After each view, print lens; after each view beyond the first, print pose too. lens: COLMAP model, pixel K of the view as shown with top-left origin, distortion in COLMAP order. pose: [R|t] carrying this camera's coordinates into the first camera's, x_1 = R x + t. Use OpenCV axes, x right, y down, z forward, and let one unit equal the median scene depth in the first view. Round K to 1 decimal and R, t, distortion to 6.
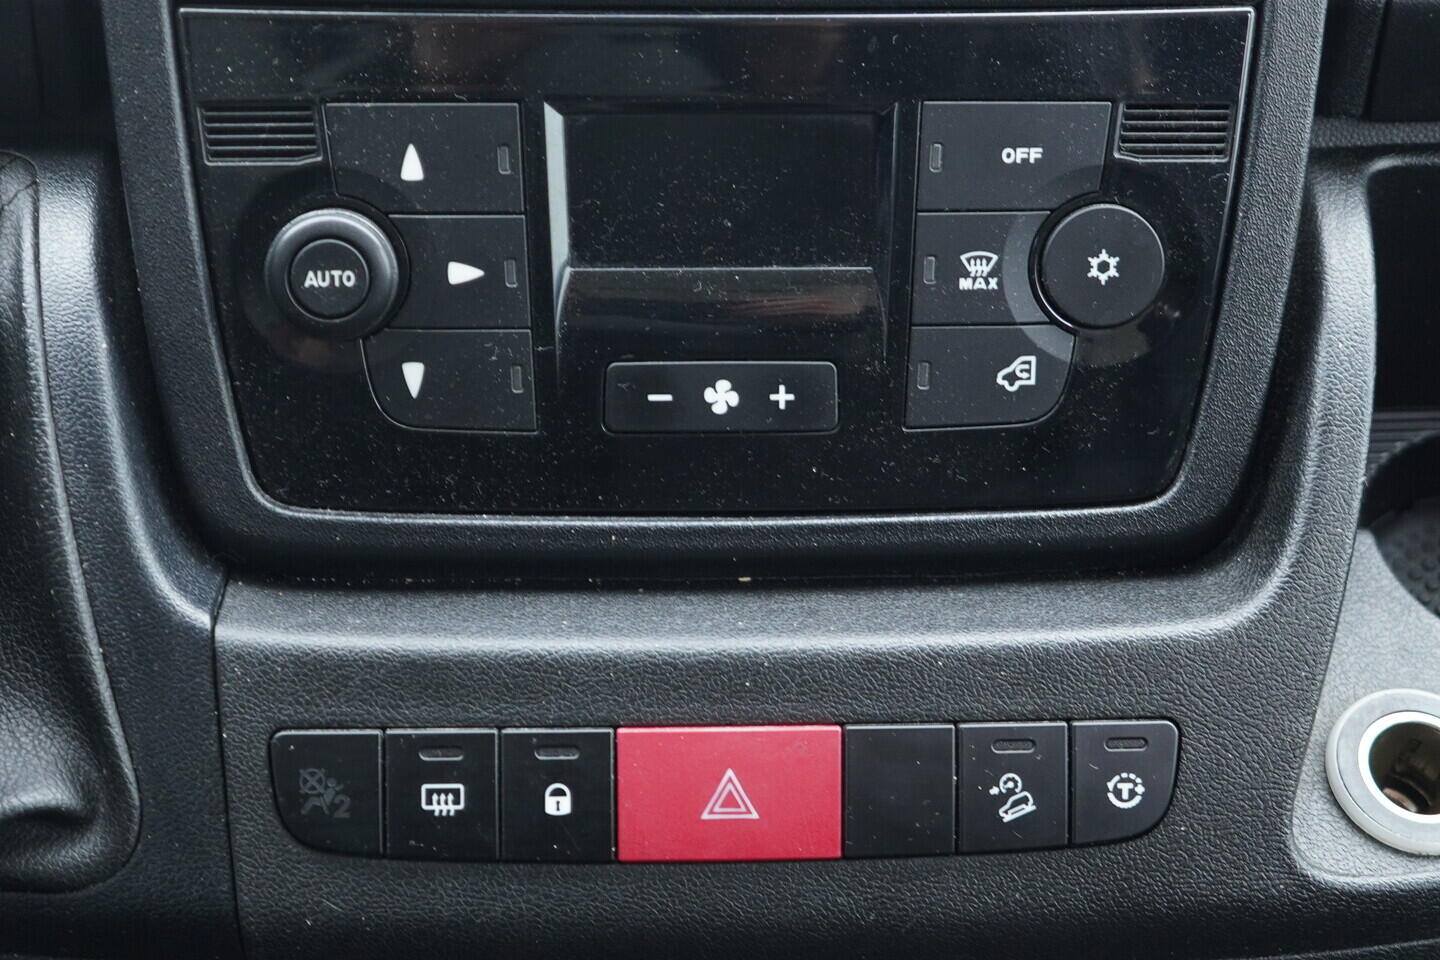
lens RADIAL K [[2517.0, 0, 720.0], [0, 2517.0, 480.0], [0, 0, 1]] dist [0.012161, 0.025870]
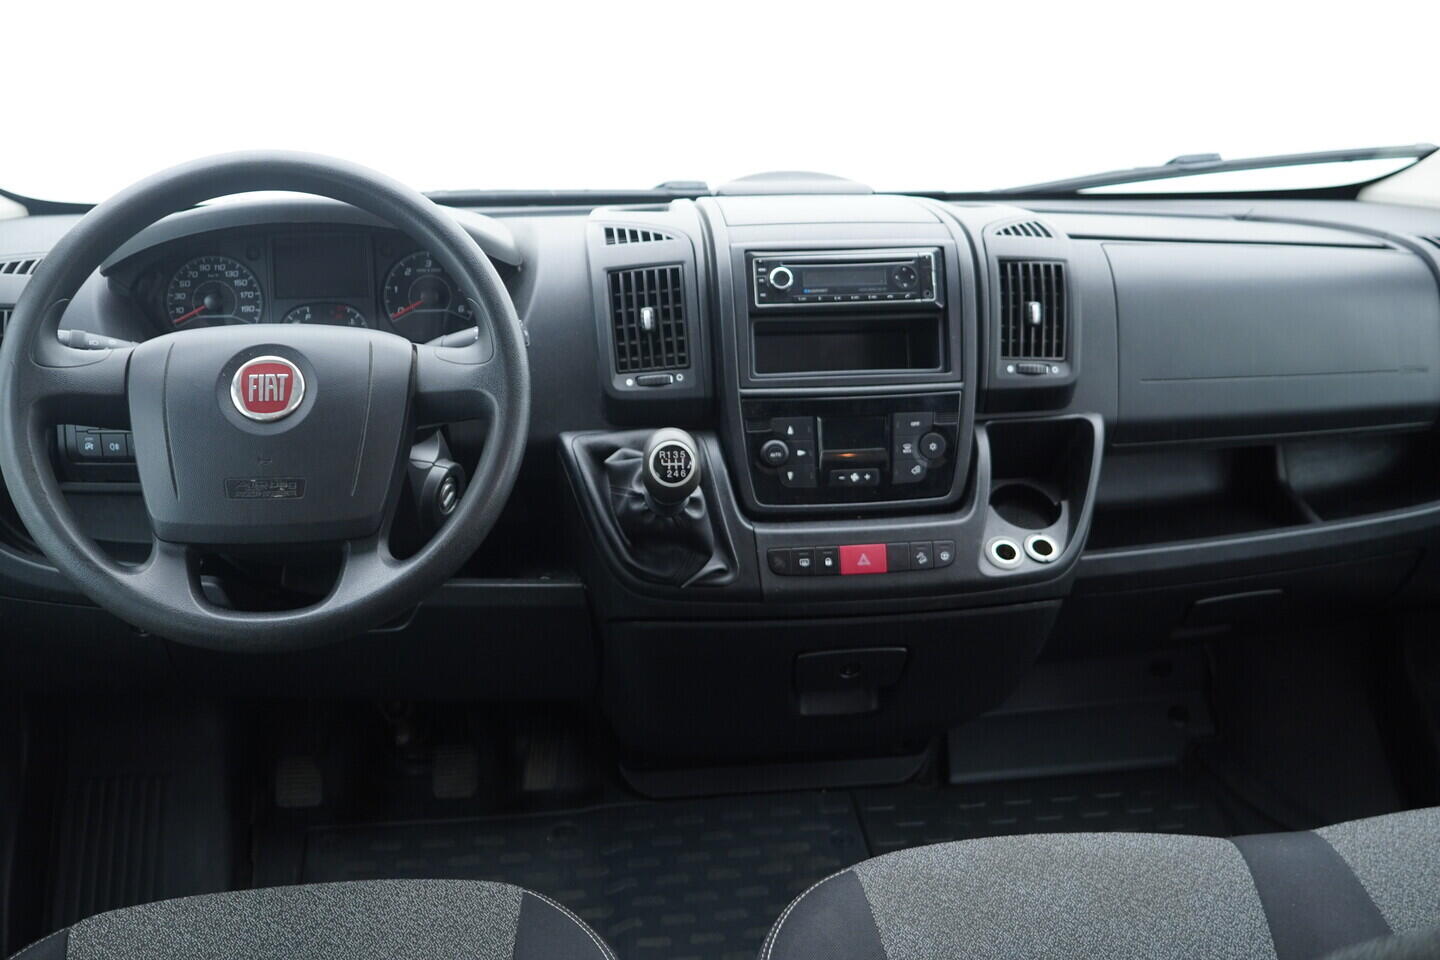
lens RADIAL K [[1481.4, 0, 720.0], [0, 1481.4, 480.0], [0, 0, 1]] dist [-0.011562, 0.020817]
pose [[0.995972, -0.039698, 0.080396, -0.478438], [0.046894, 0.994865, -0.089694, 0.210985], [-0.076423, 0.093103, 0.992719, -1.746618]]
